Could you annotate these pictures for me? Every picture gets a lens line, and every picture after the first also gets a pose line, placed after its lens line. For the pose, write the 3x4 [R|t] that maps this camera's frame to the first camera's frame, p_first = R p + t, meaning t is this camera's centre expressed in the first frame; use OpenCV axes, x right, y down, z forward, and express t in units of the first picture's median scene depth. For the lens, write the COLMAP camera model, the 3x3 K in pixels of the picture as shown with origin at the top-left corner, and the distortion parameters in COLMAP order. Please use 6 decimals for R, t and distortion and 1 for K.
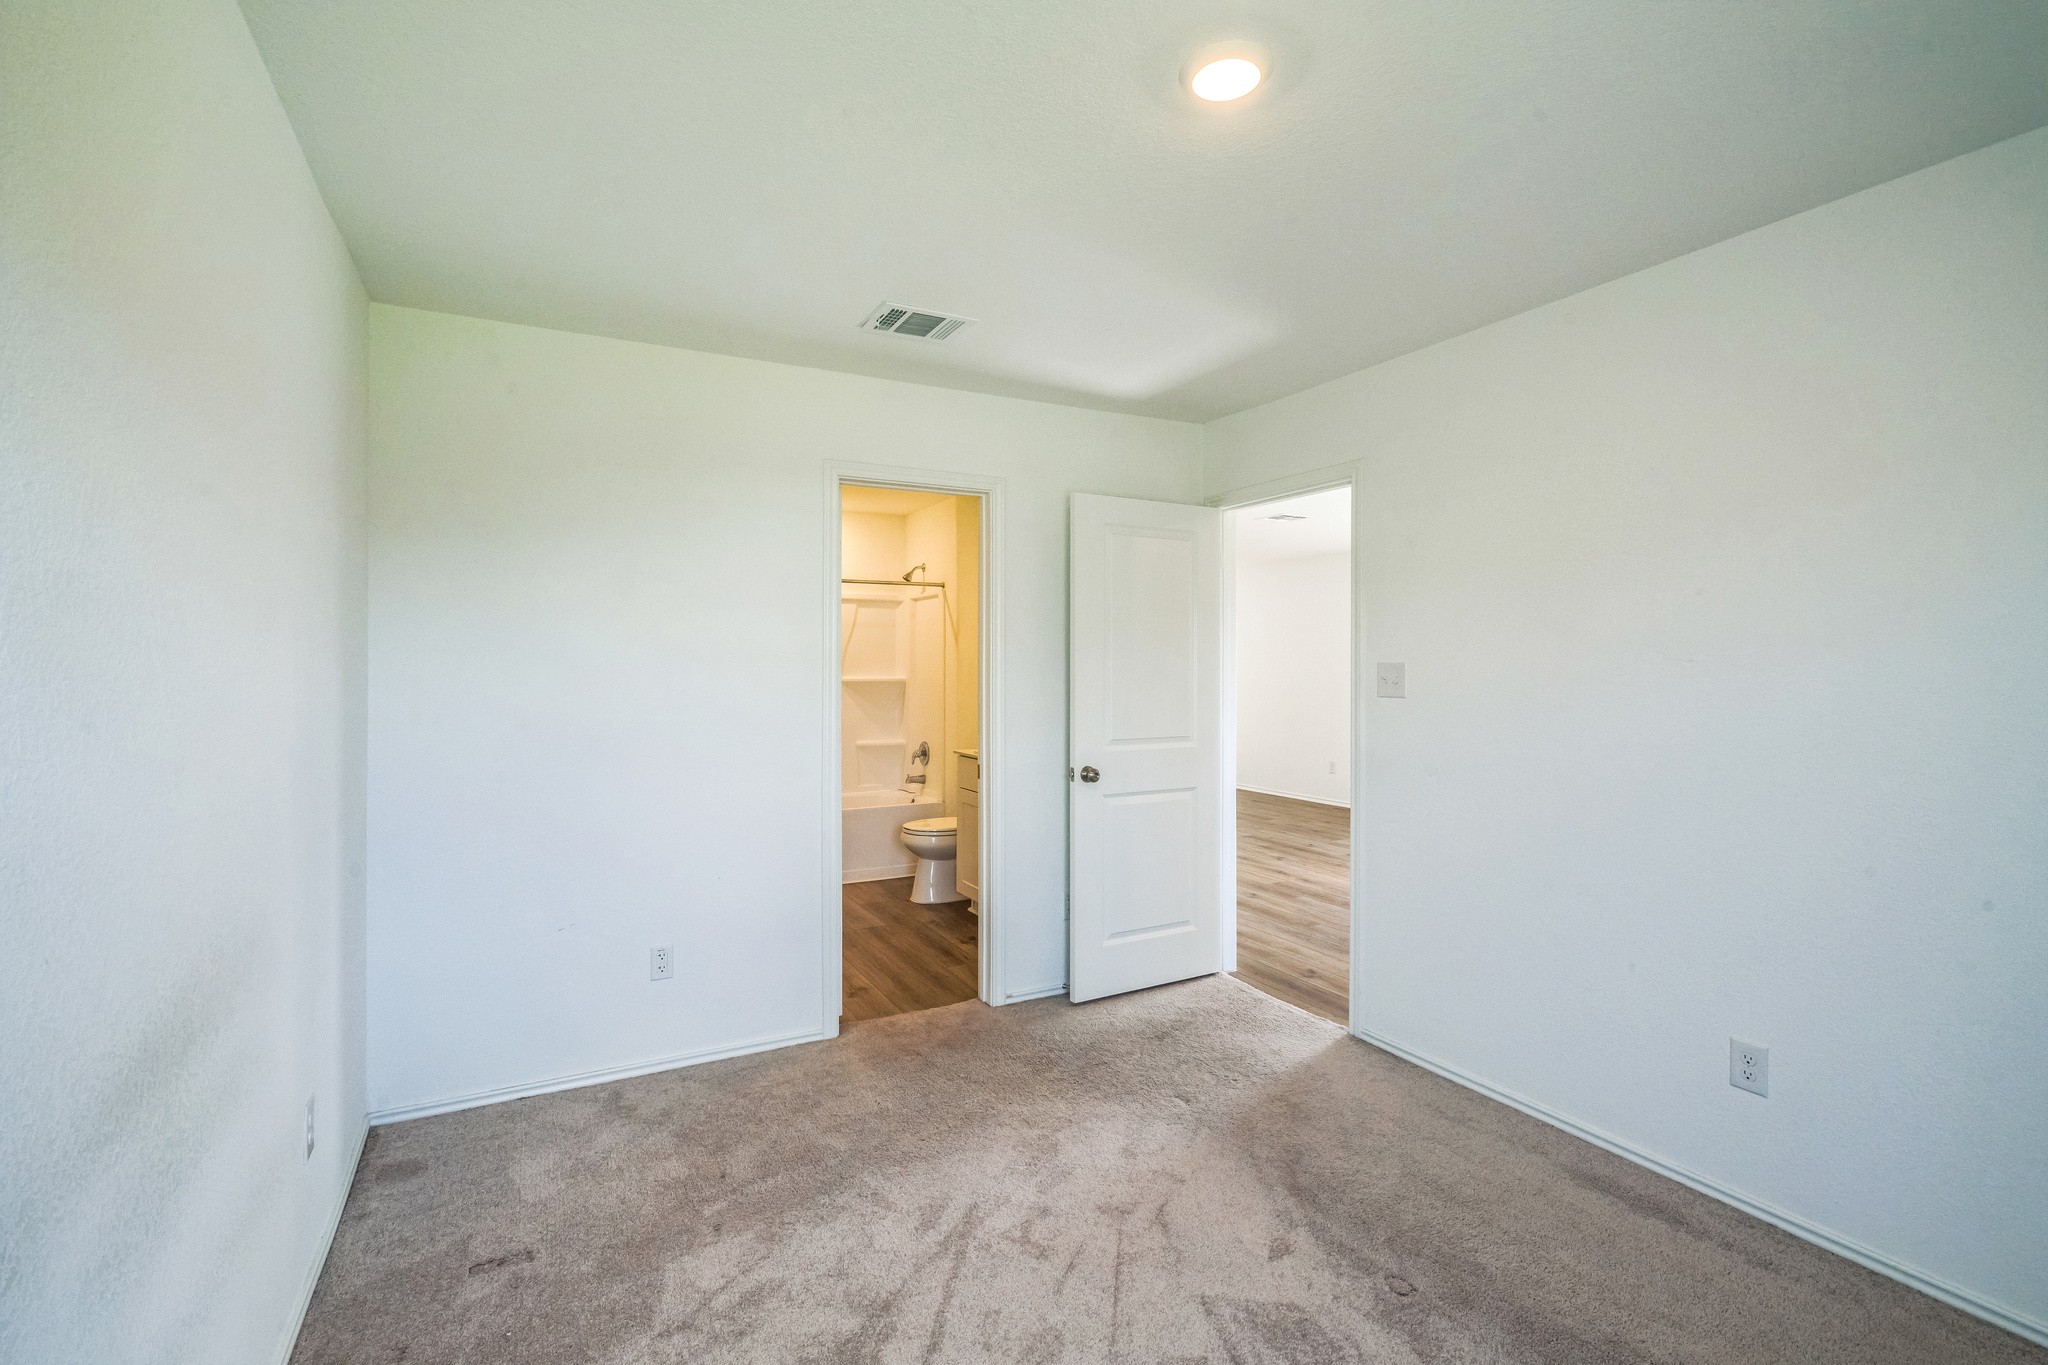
lens RADIAL K [[922.0, 0, 1021.1], [0, 922.0, 680.8], [0, 0, 1]] dist [-0.002233, 0.002600]
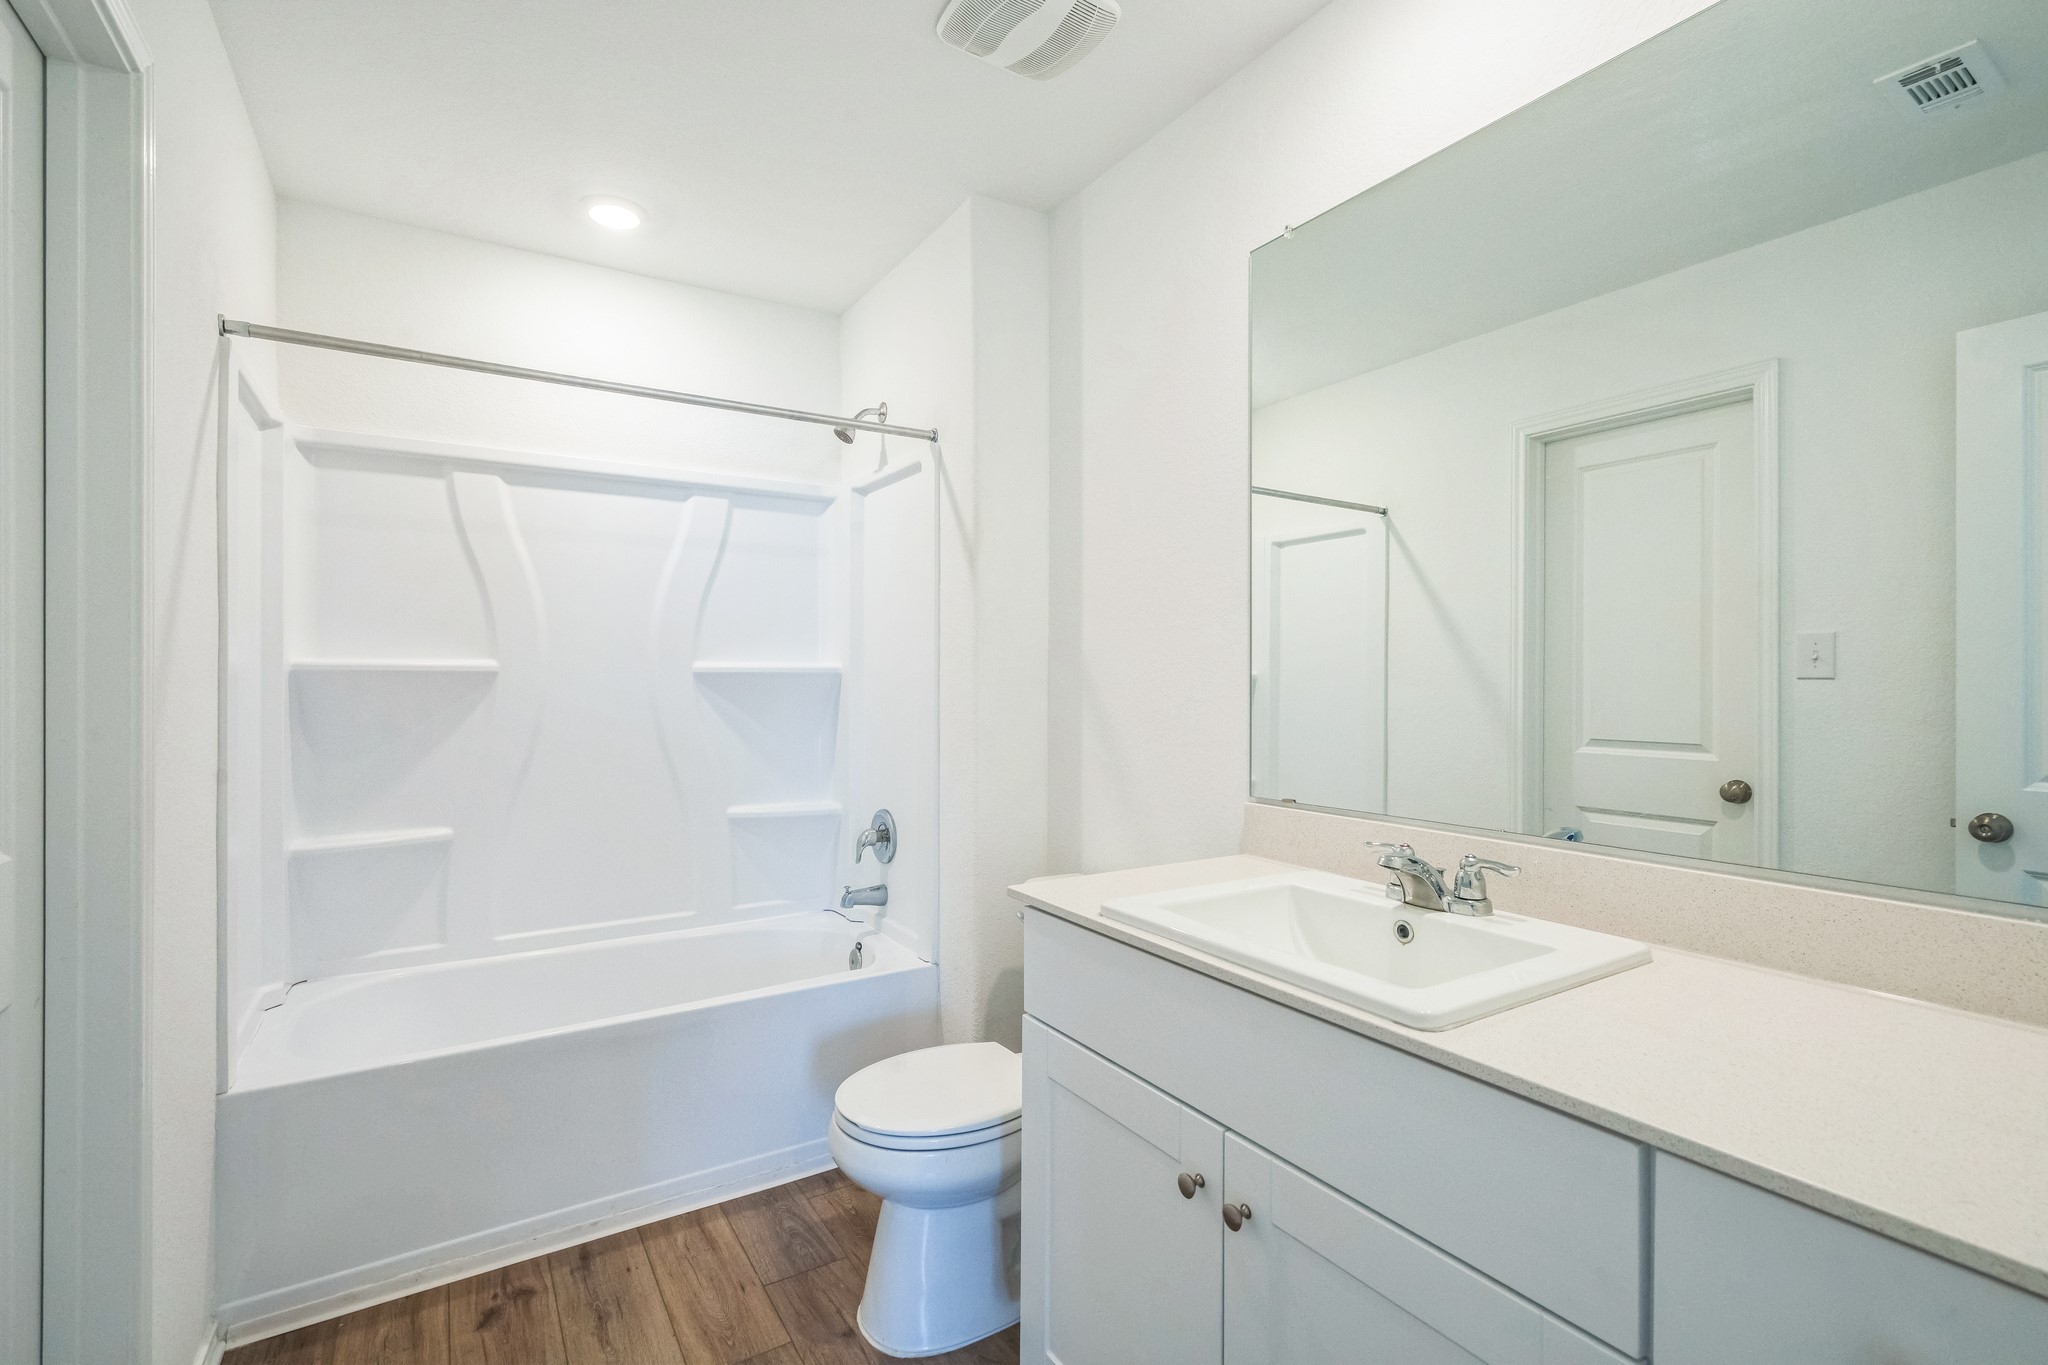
lens RADIAL K [[922.0, 0, 1022.6], [0, 922.0, 686.8], [0, 0, 1]] dist [-0.002233, 0.002600]
pose [[0.996095, 0.000967, 0.088281, -0.078142], [-0.001482, 0.999982, 0.005775, 0.004330], [-0.088273, -0.005883, 0.996079, 0.555707]]
